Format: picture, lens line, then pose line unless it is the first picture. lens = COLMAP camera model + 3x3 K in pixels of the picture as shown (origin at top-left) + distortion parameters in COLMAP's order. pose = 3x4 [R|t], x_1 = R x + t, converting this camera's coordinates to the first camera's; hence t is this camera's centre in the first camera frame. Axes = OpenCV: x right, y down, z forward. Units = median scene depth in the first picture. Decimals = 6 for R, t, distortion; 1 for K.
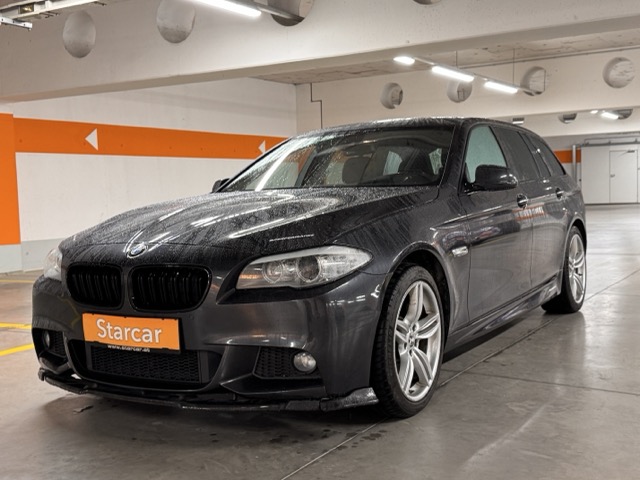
lens RADIAL K [[788.2, 0, 320.0], [0, 788.2, 239.6], [0, 0, 1]] dist [0.093373, 0.000000]
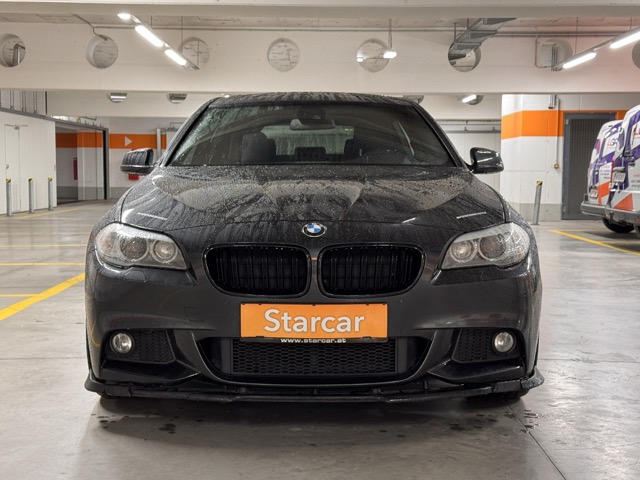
lens RADIAL K [[978.1, 0, 320.5], [0, 978.1, 241.7], [0, 0, 1]] dist [0.109462, 0.000000]
pose [[0.846407, -0.001945, 0.532533, -0.809886], [0.002186, 0.999998, 0.000179, 0.028401], [-0.532532, 0.001013, 0.846409, 0.088536]]
